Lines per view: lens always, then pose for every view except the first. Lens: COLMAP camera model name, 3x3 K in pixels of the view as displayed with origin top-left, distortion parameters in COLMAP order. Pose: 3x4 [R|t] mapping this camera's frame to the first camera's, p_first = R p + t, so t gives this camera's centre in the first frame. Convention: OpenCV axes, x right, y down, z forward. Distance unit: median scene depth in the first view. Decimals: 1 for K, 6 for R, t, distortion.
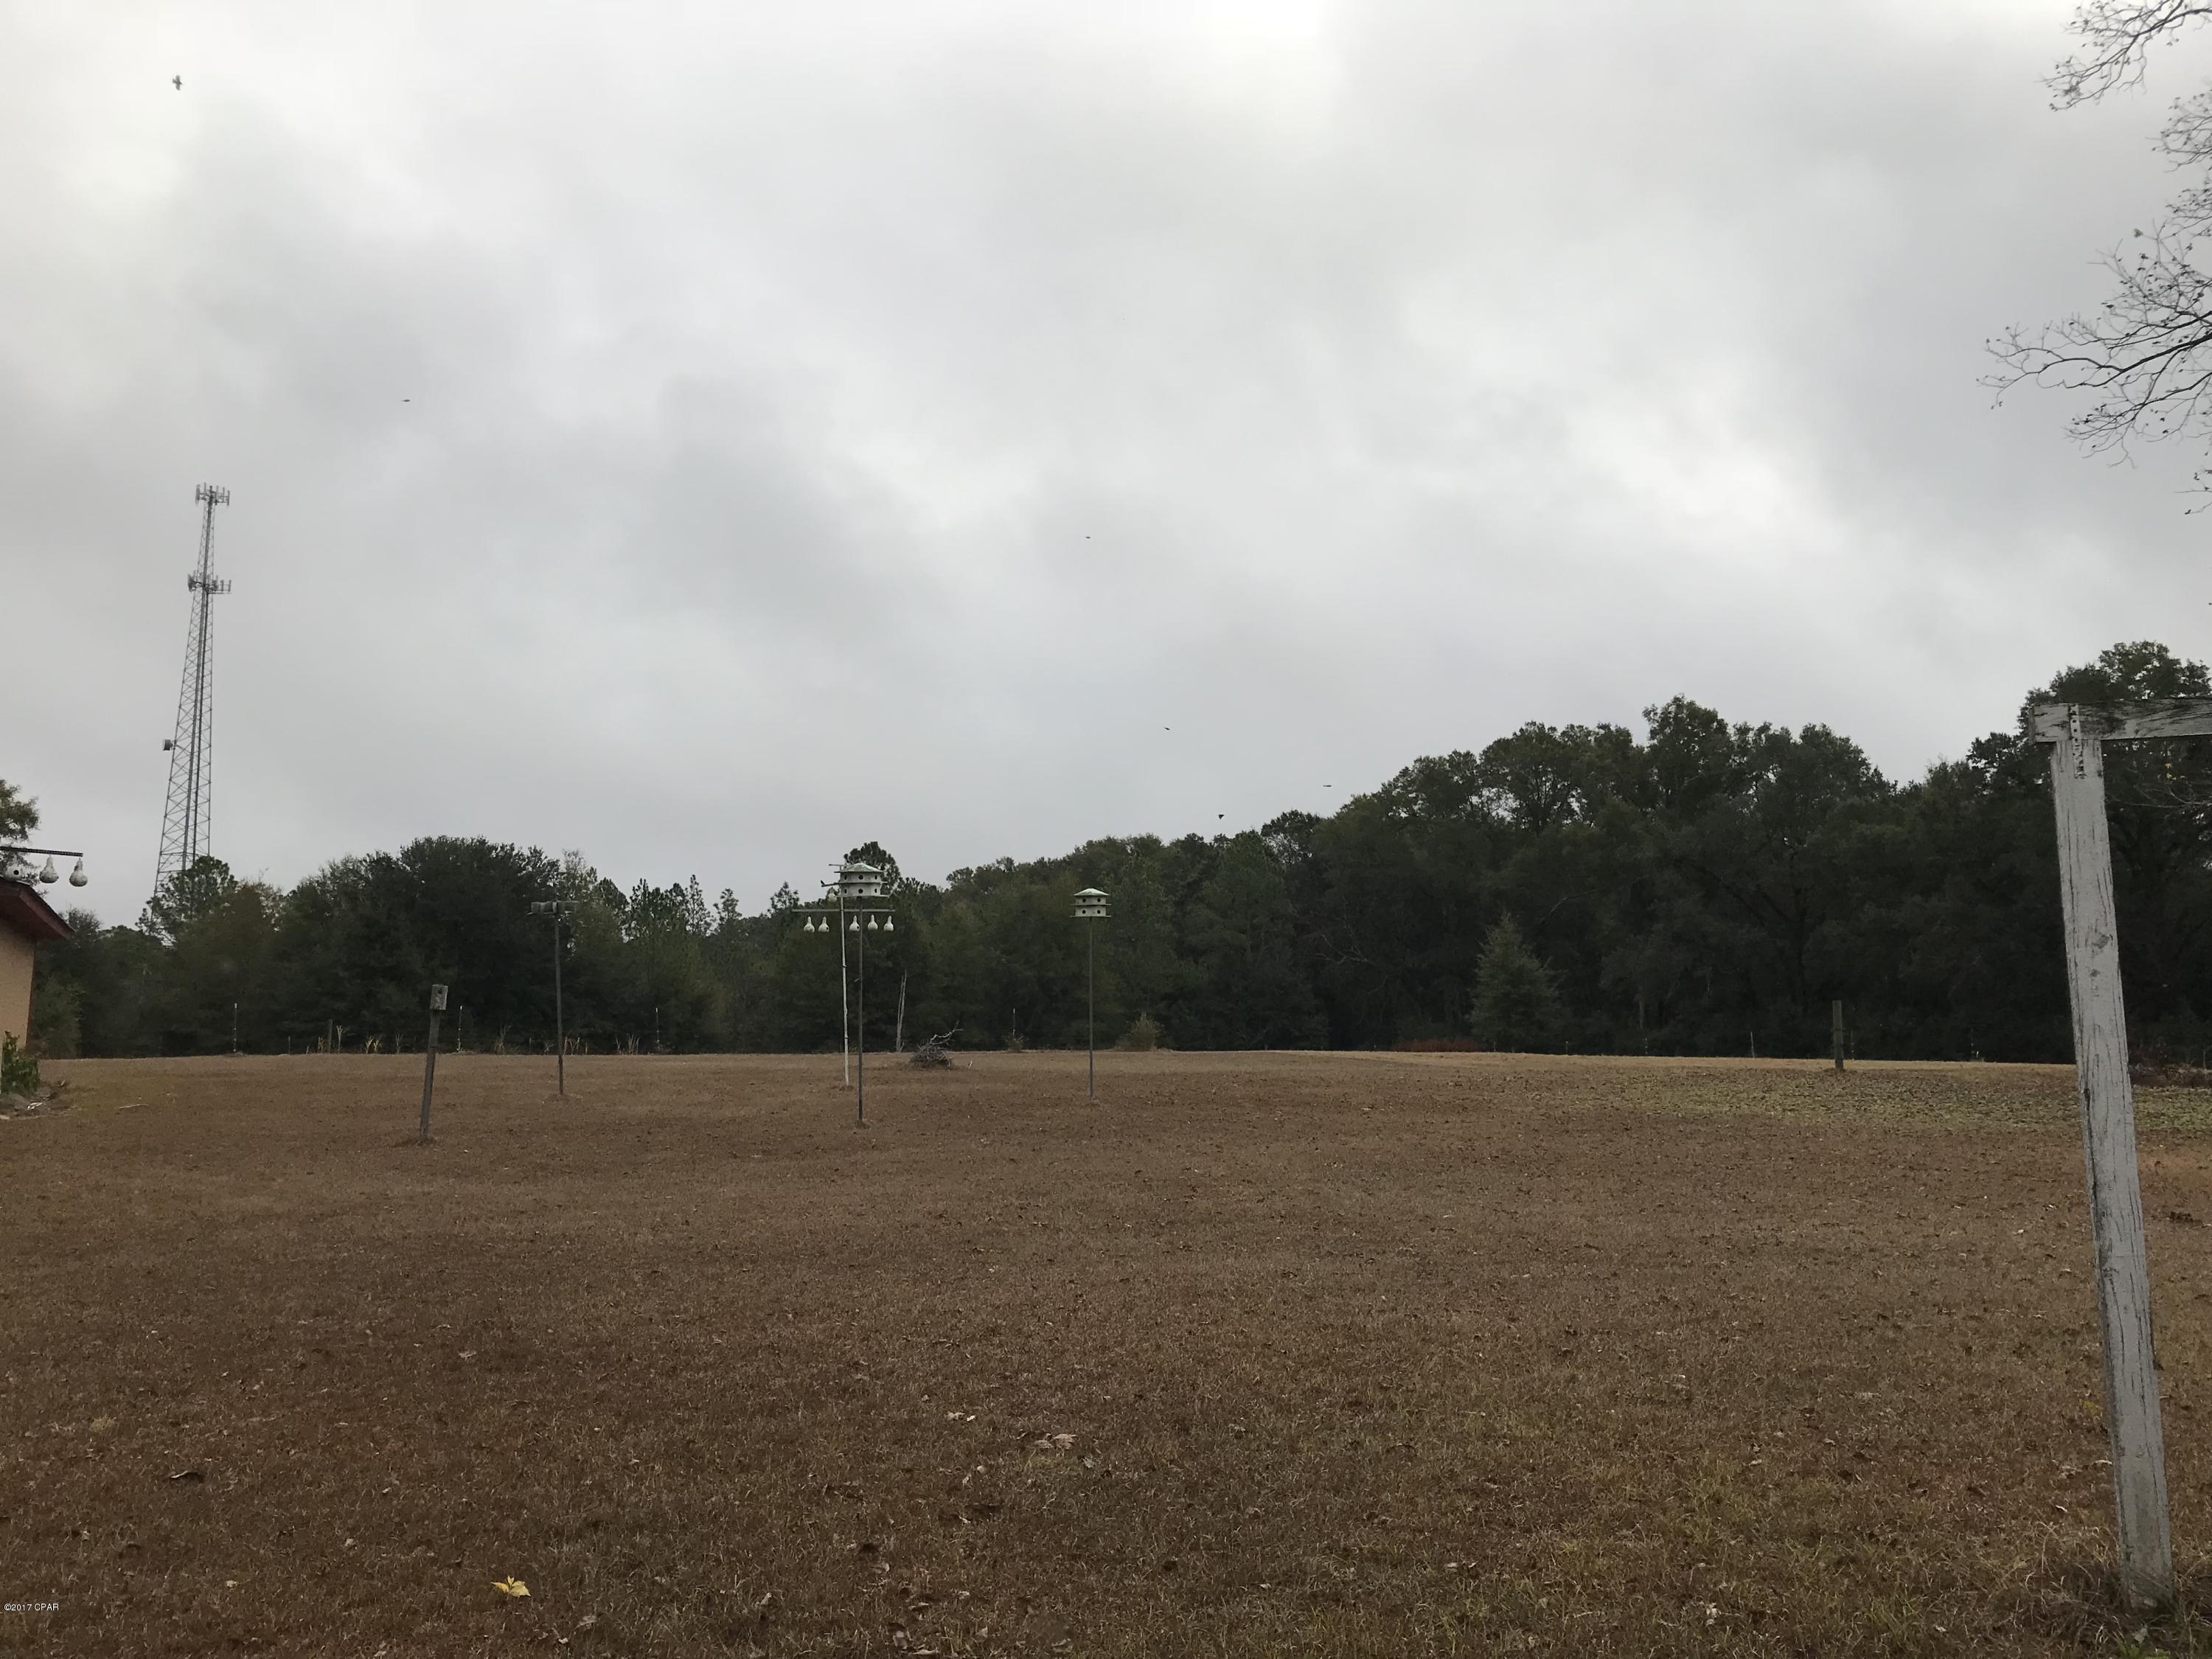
lens RADIAL K [[1831.0, 0, 1101.8], [0, 1831.0, 829.0], [0, 0, 1]] dist [0.016812, 0.000475]
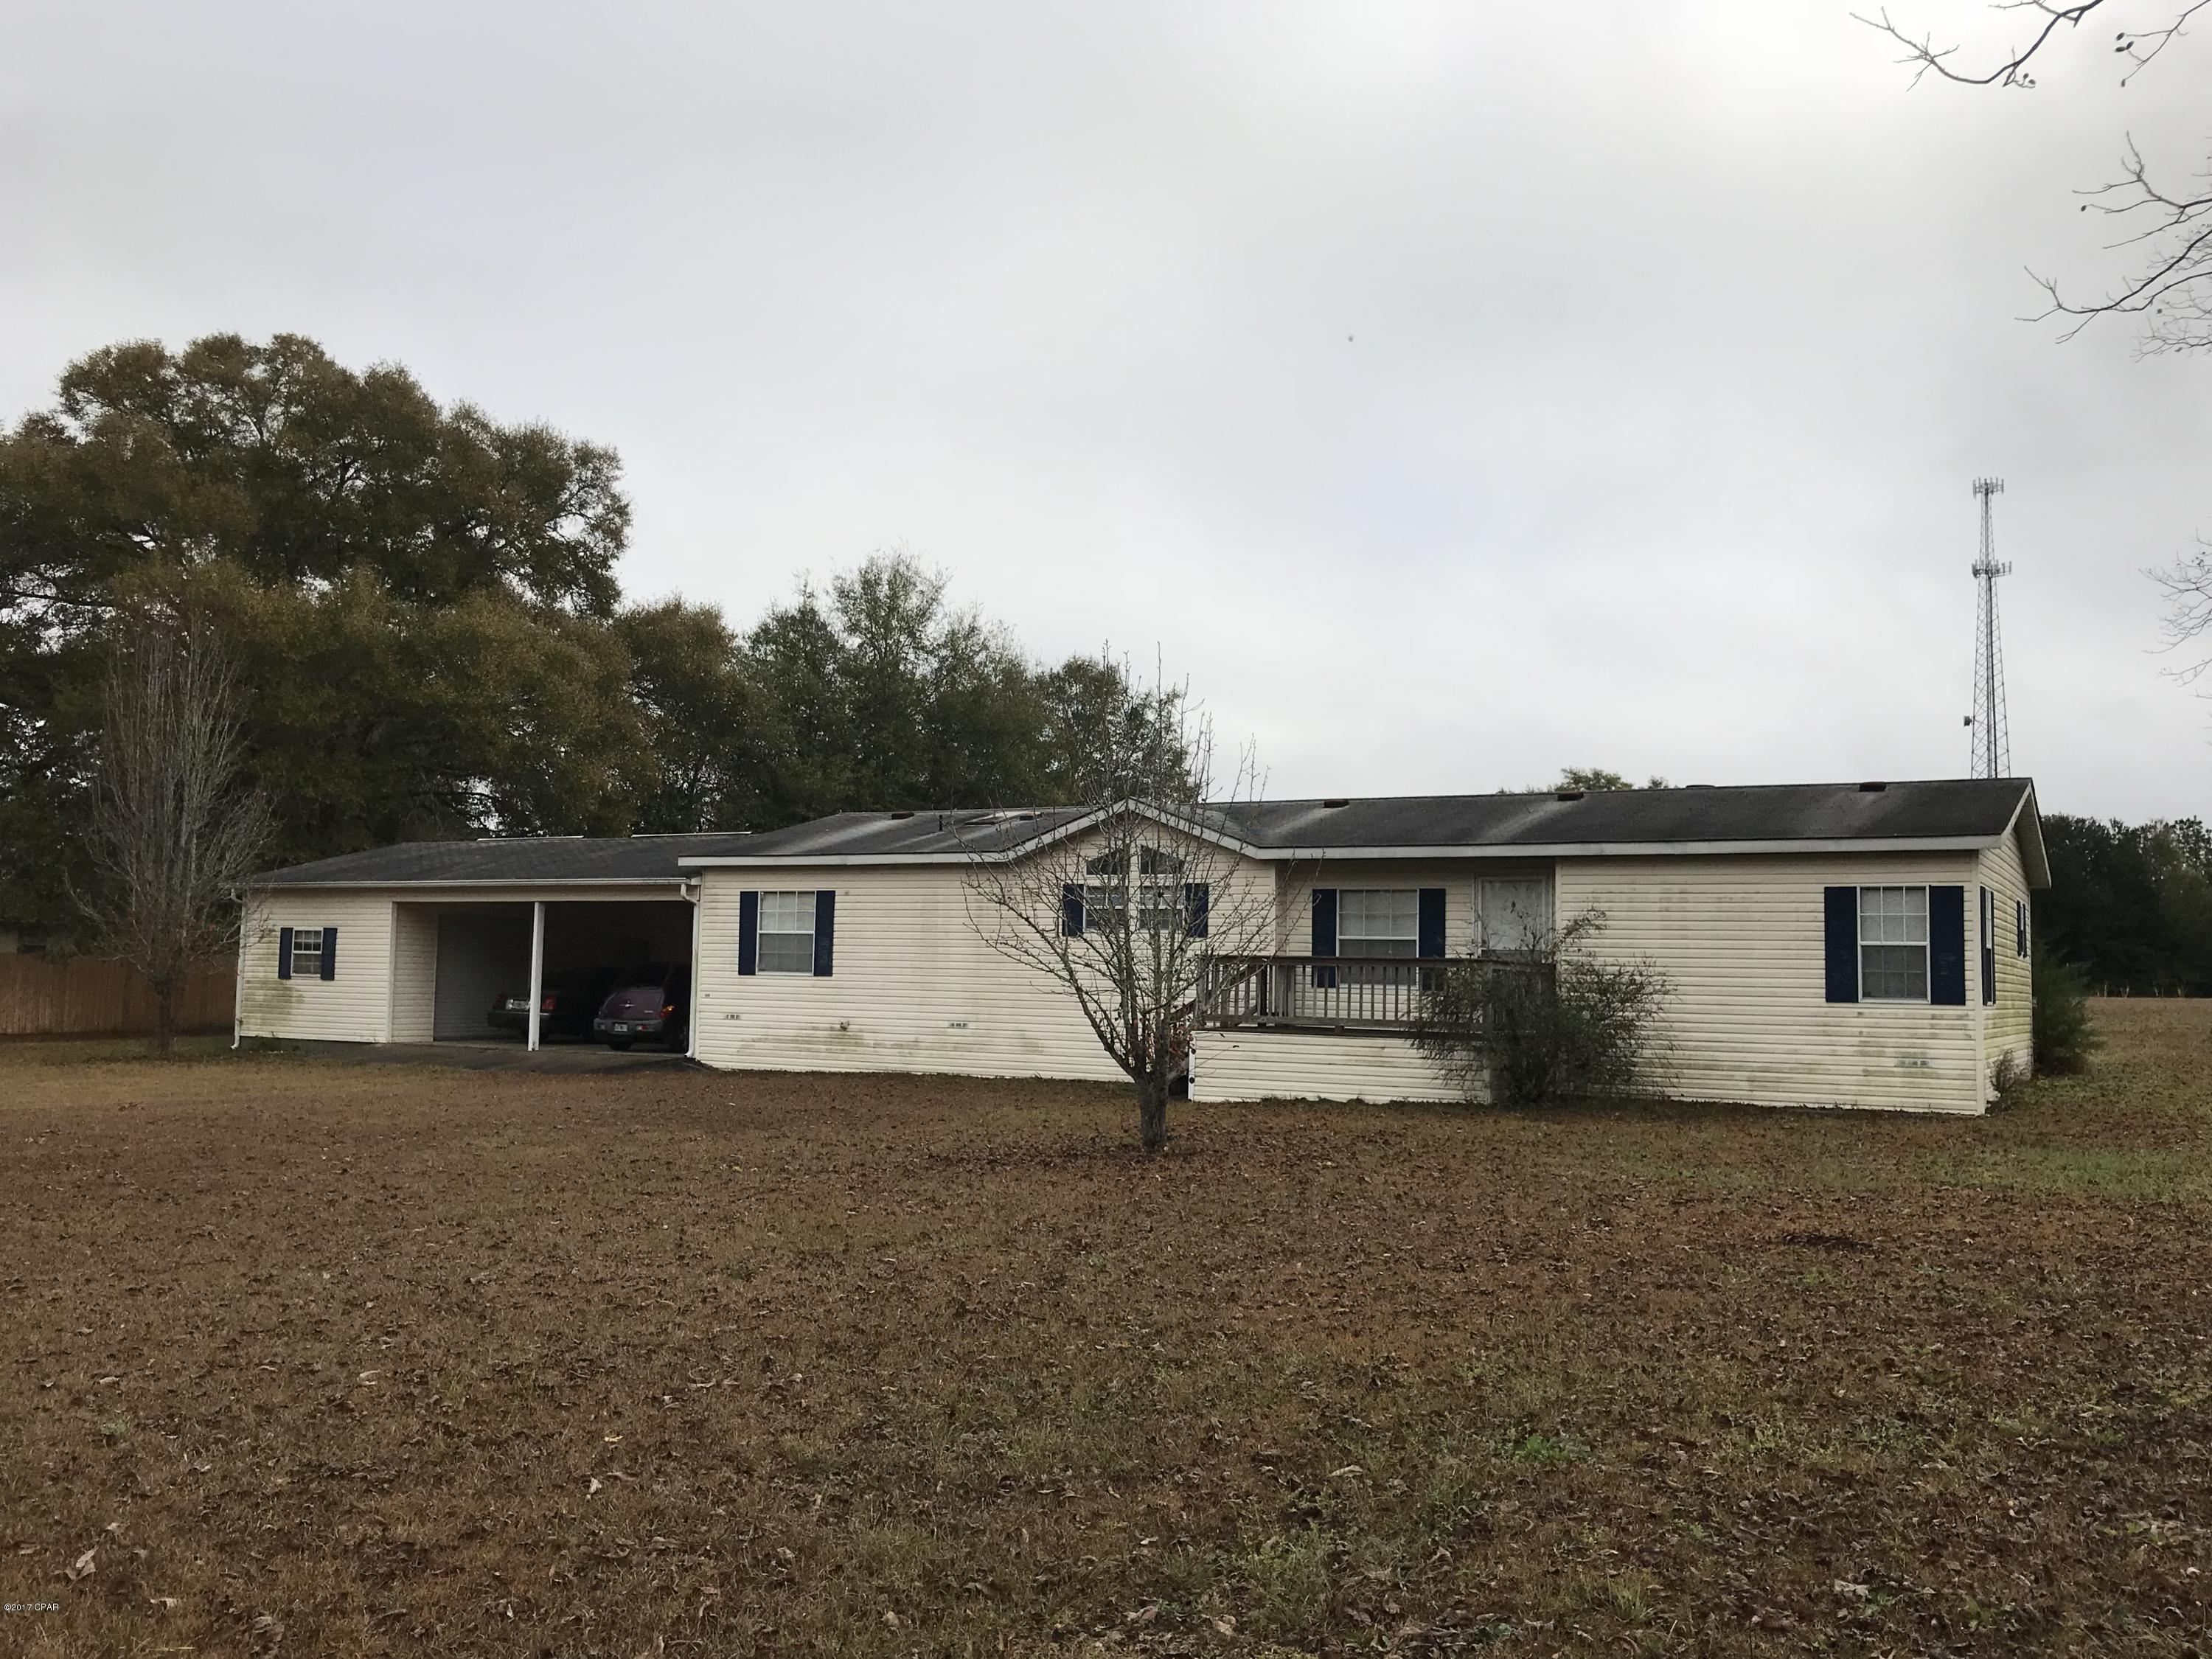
lens RADIAL K [[1888.1, 0, 1106.0], [0, 1888.1, 829.5], [0, 0, 1]] dist [0.014264, -0.004110]
pose [[0.565683, -0.060785, -0.822380, 2.548223], [0.085723, 0.996211, -0.014668, -0.161295], [0.820155, -0.062199, 0.568750, -1.505176]]
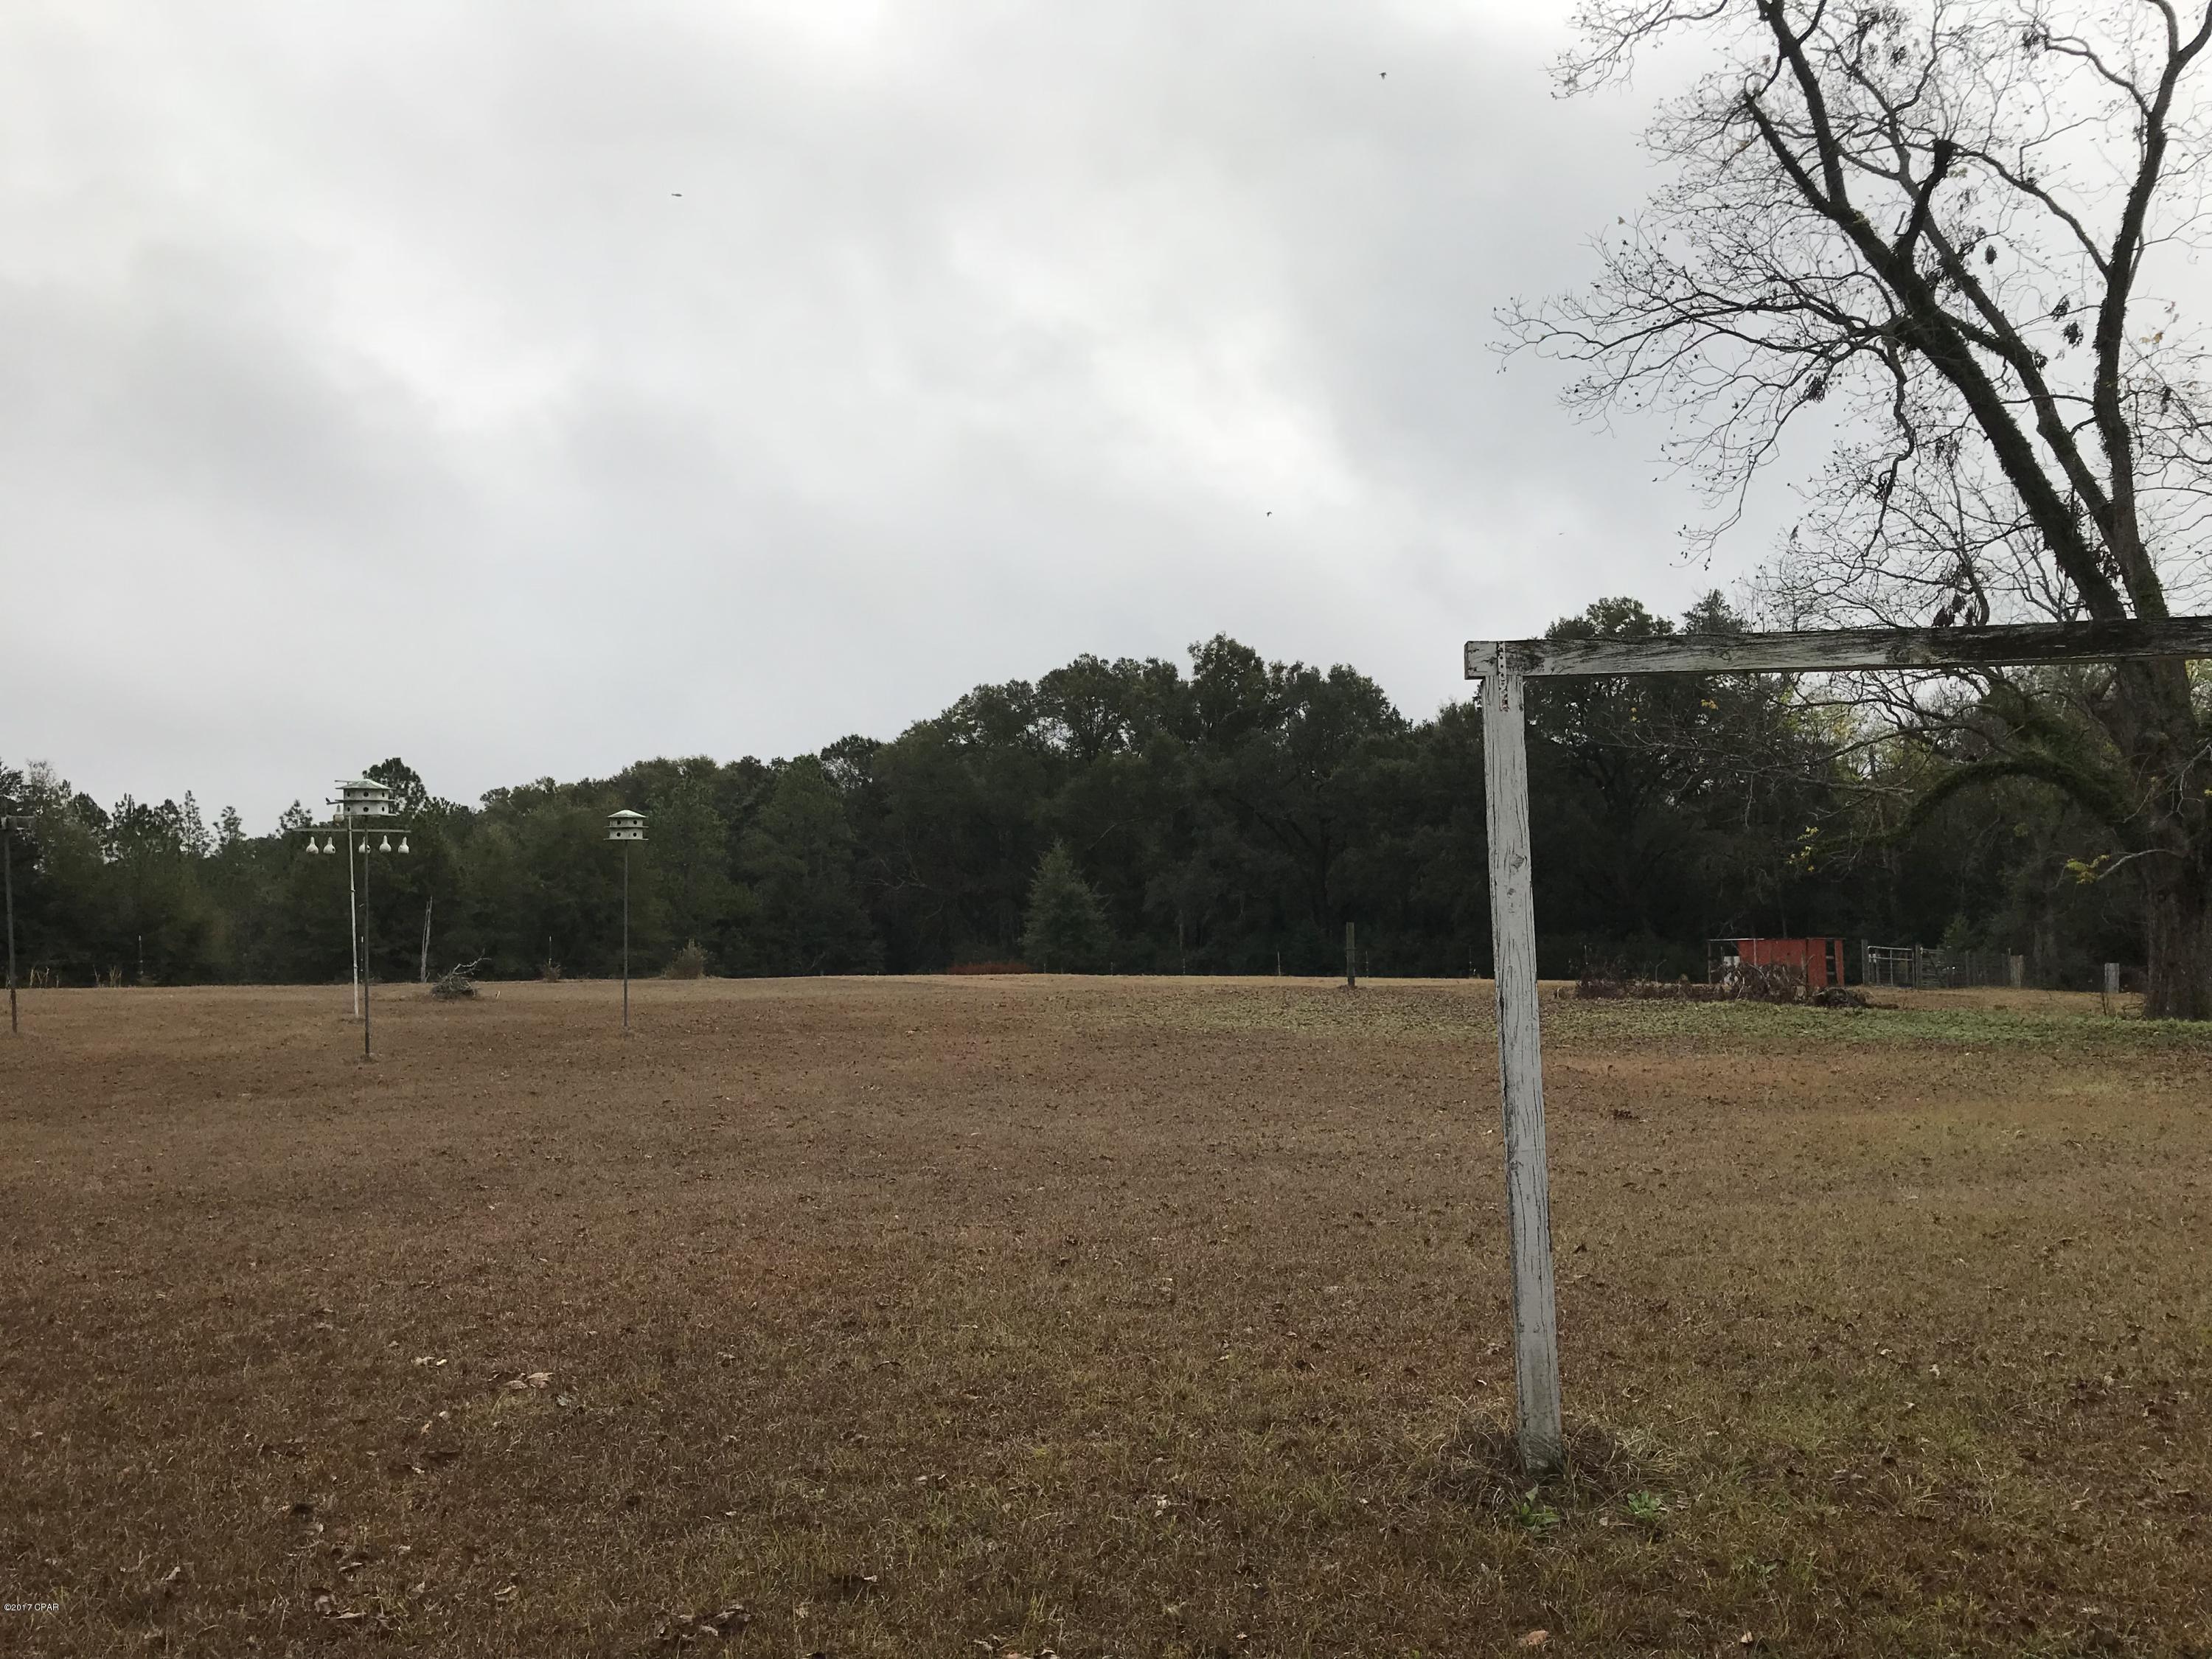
lens RADIAL K [[1831.0, 0, 1101.8], [0, 1831.0, 829.0], [0, 0, 1]] dist [0.016812, 0.000475]
pose [[0.971432, 0.009110, 0.237142, 0.008388], [-0.018750, 0.999085, 0.038428, 0.000754], [-0.236575, -0.041776, 0.970715, 0.002478]]
